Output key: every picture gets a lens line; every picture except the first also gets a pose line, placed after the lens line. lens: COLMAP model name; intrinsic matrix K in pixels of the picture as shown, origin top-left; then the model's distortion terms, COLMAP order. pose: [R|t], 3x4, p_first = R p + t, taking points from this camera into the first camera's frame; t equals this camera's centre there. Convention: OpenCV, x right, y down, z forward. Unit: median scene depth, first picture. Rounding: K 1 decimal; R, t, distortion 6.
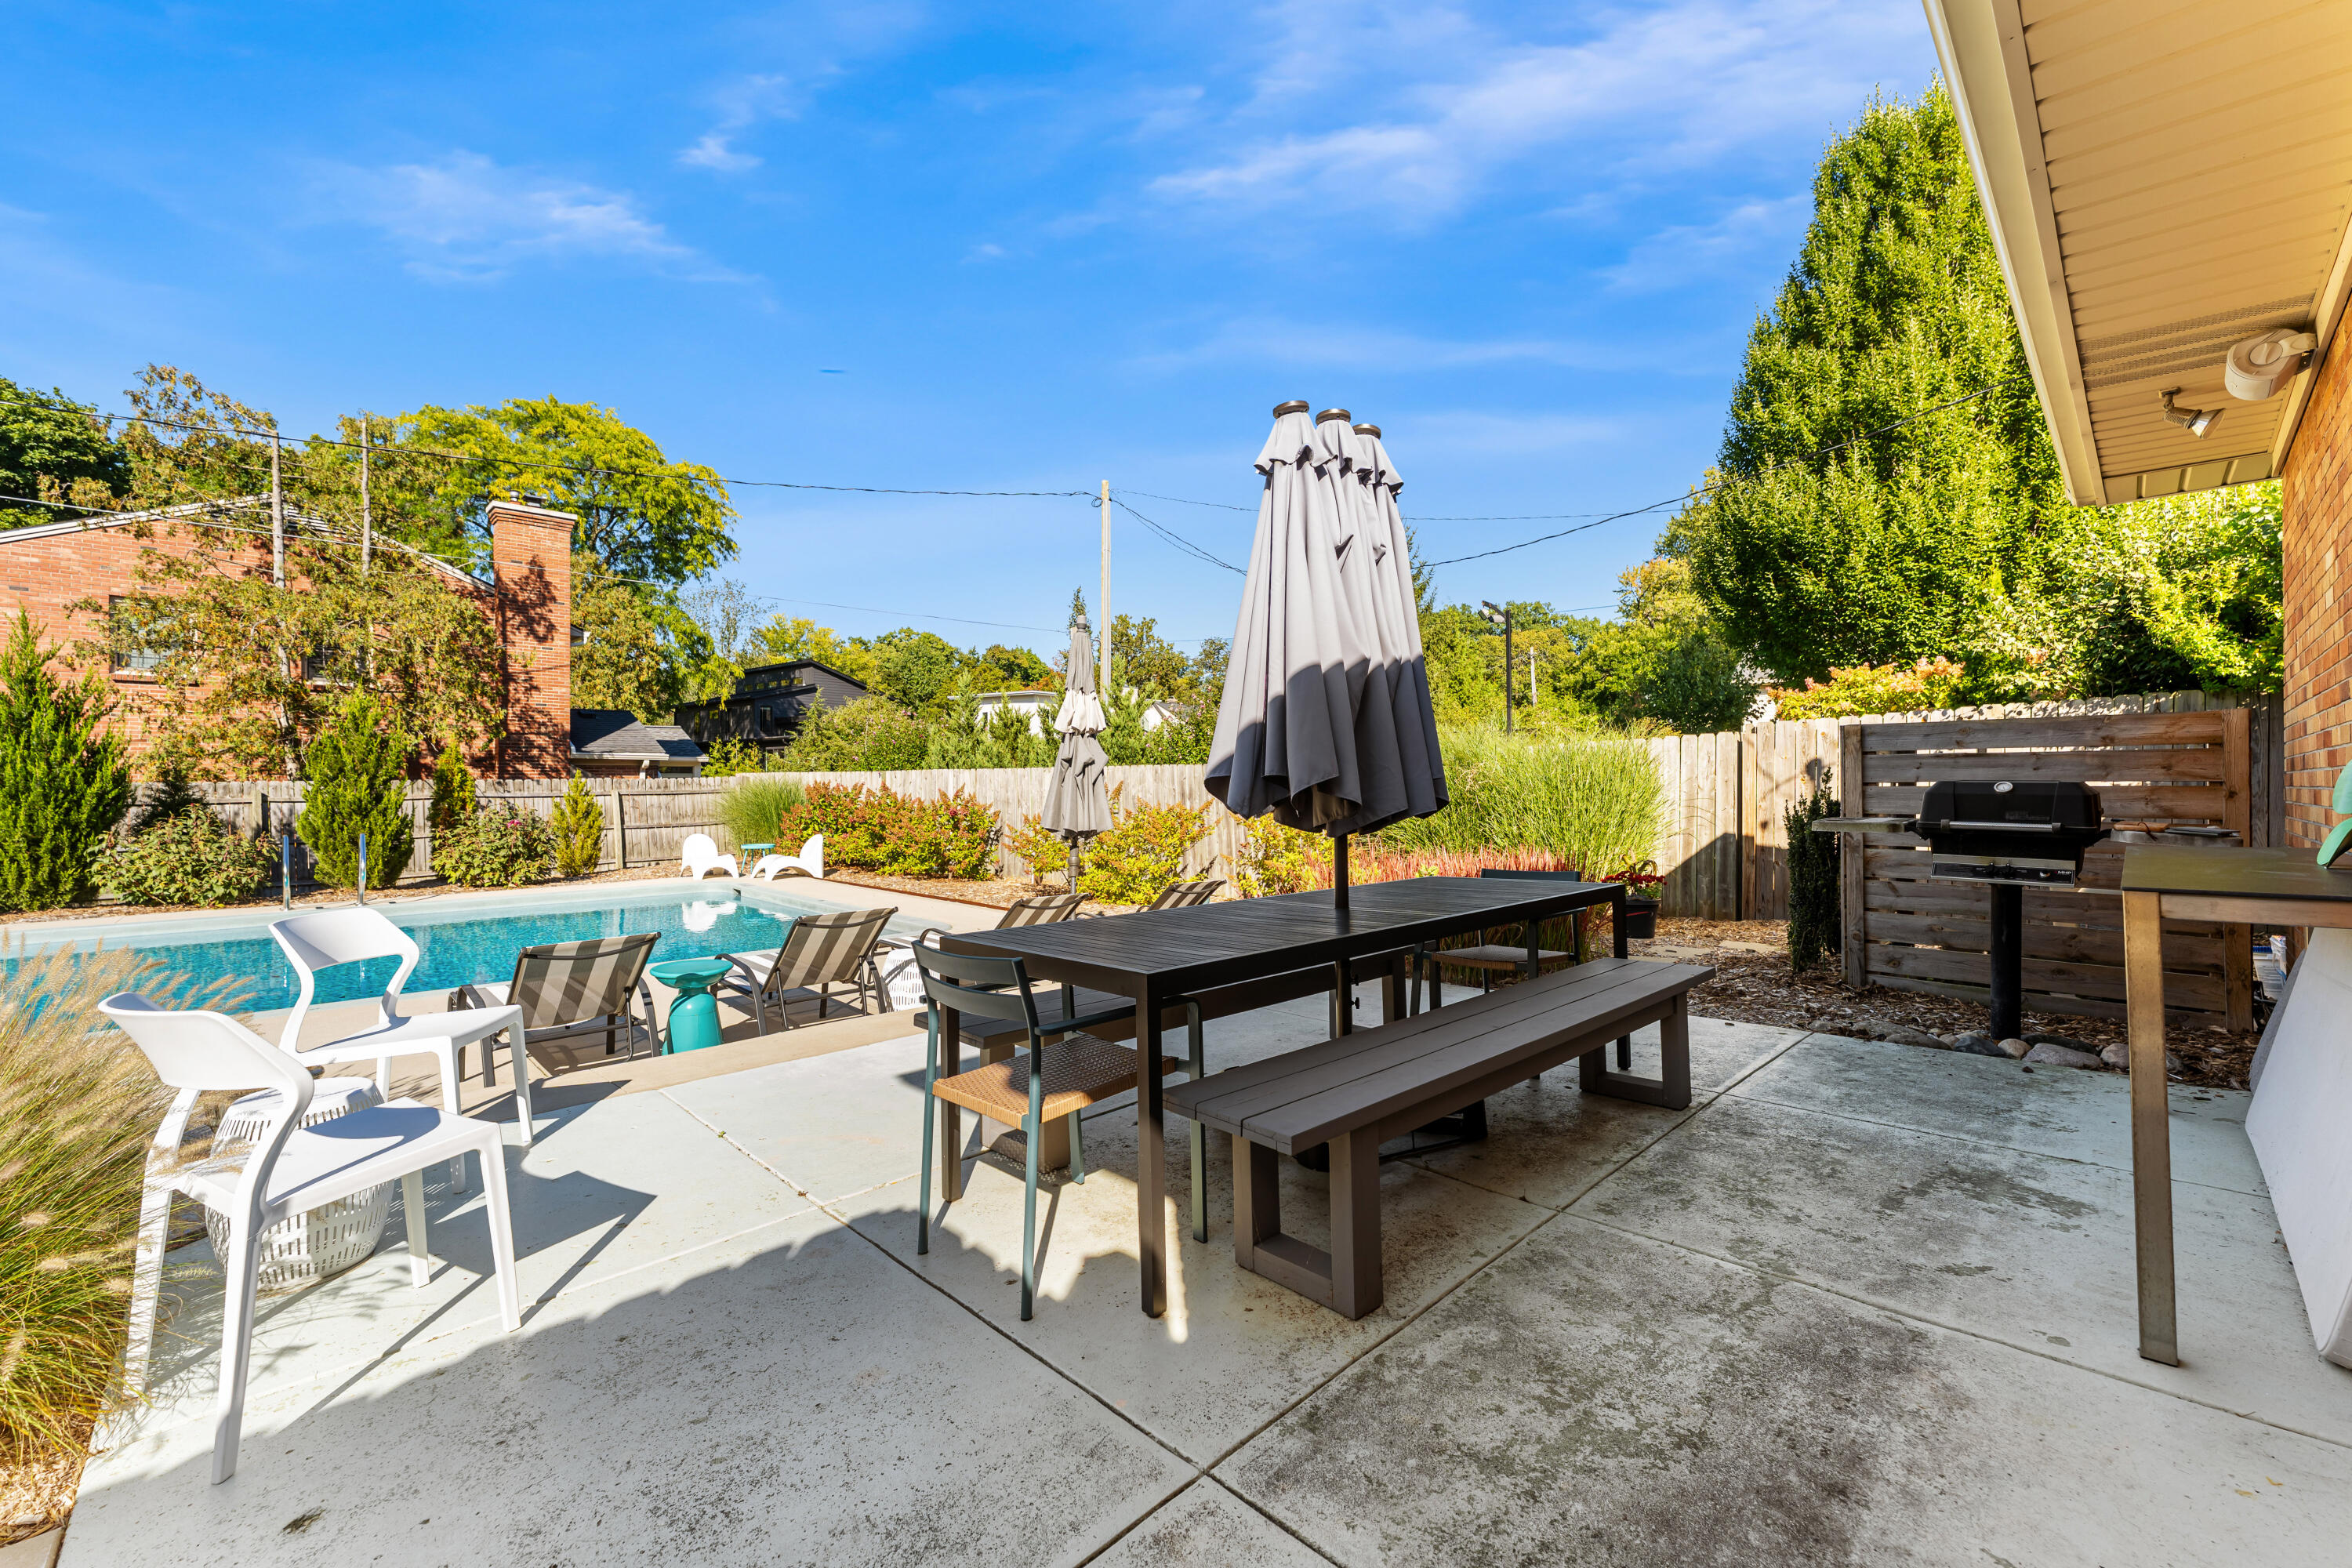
lens RADIAL K [[942.3, 0, 1176.0], [0, 942.3, 784.0], [0, 0, 1]] dist [-0.003620, -0.000393]
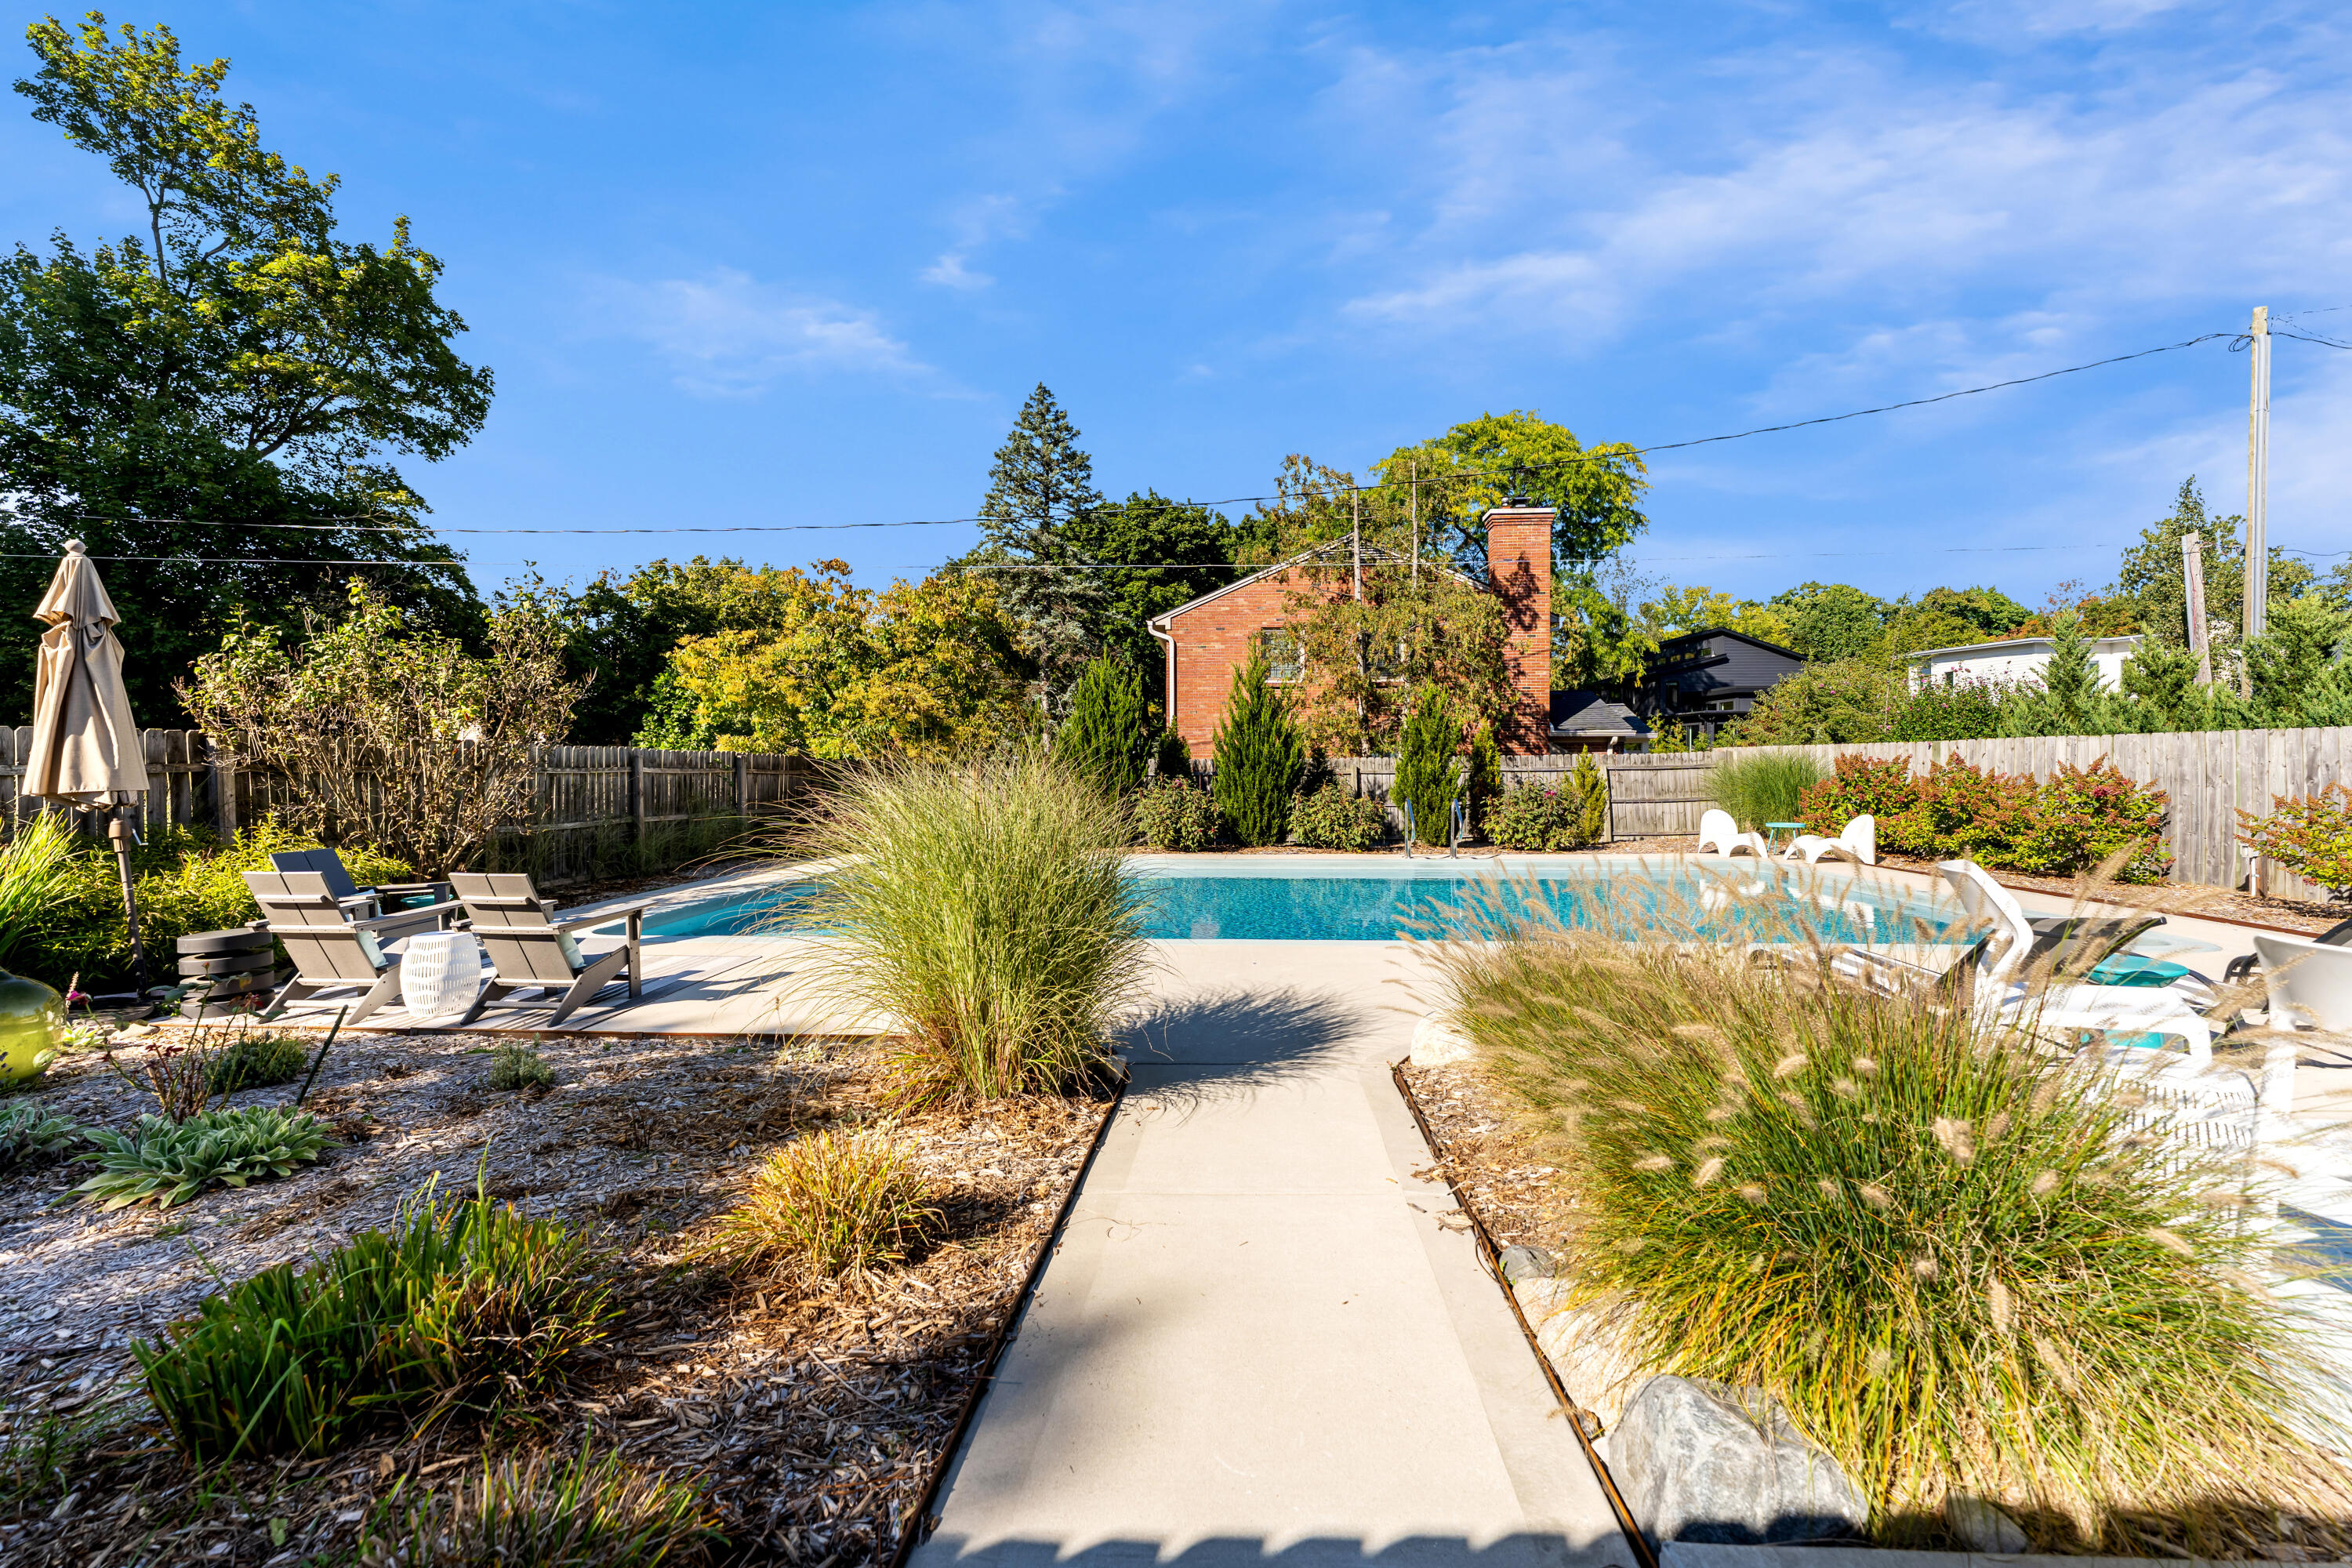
lens RADIAL K [[942.3, 0, 1176.0], [0, 942.3, 784.0], [0, 0, 1]] dist [-0.003620, -0.000393]
pose [[0.672900, 0.012758, -0.739623, -0.136713], [0.001778, 0.999820, 0.018863, 0.006455], [0.739731, -0.014008, 0.672757, -0.043939]]
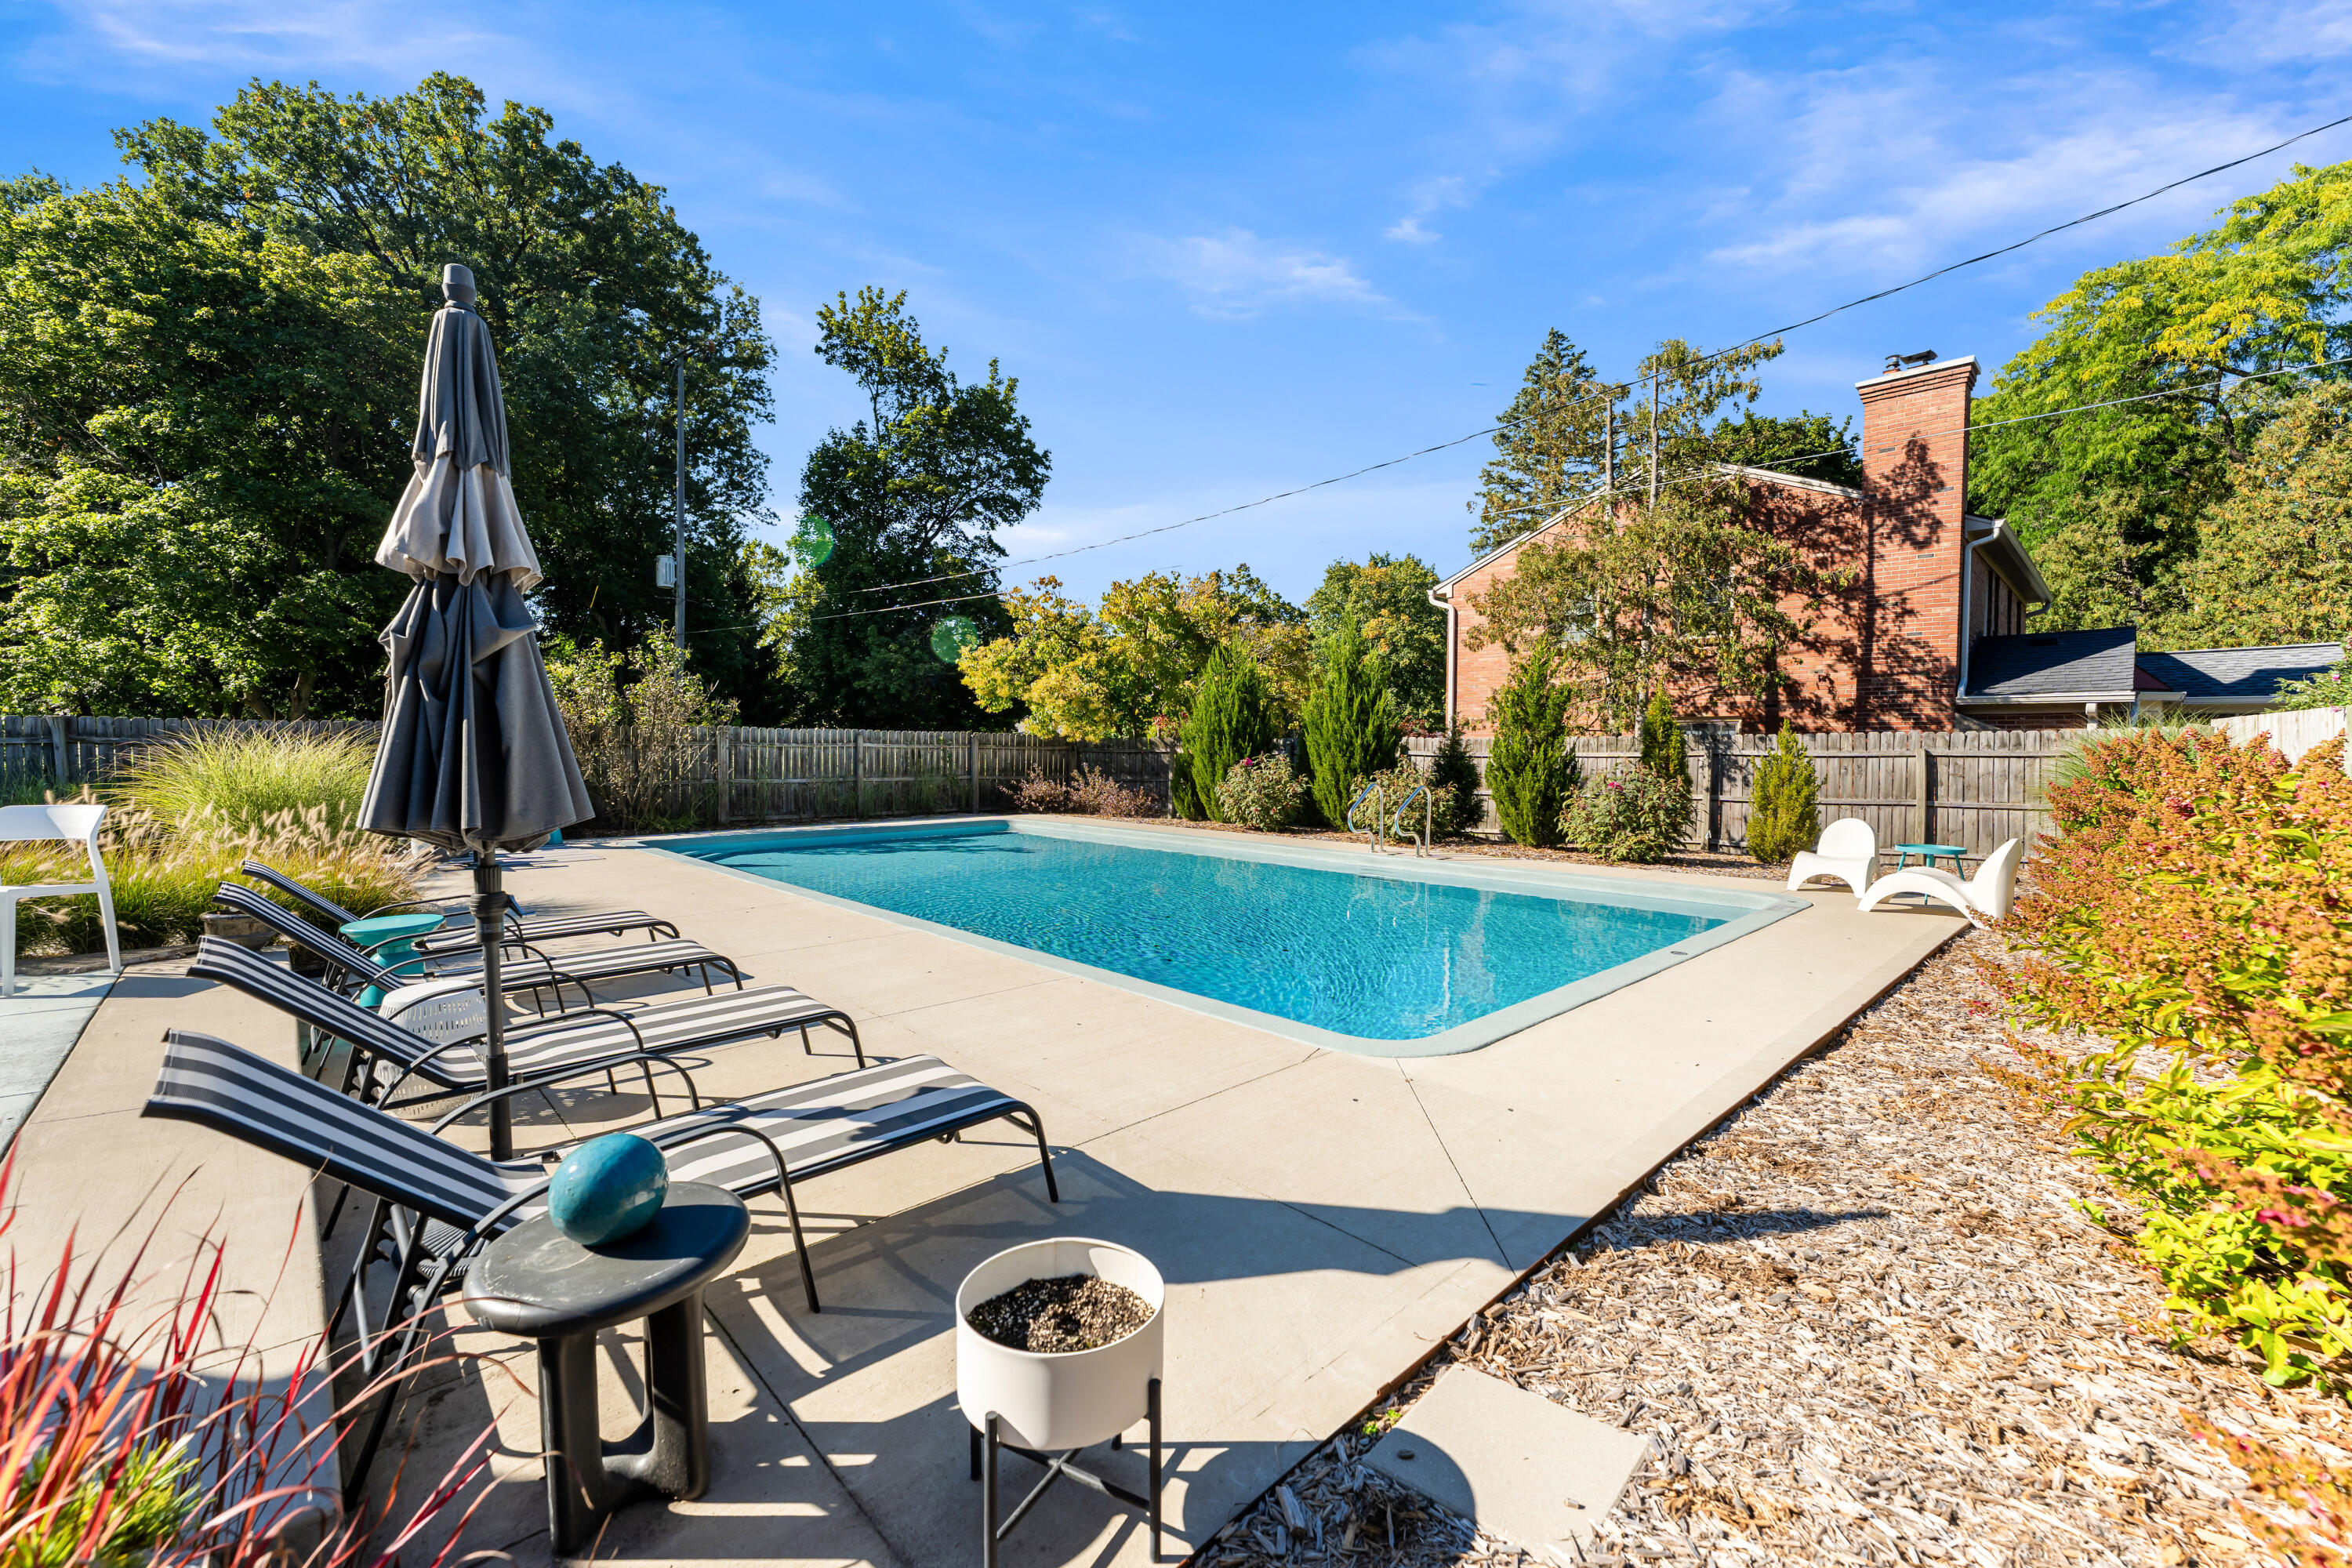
lens RADIAL K [[942.3, 0, 1176.0], [0, 942.3, 784.0], [0, 0, 1]] dist [-0.003620, -0.000393]
pose [[-0.000014, 0.041489, -0.999139, 0.071438], [-0.005046, 0.999126, 0.041489, 0.006553], [0.999987, 0.005043, 0.000196, 0.417395]]
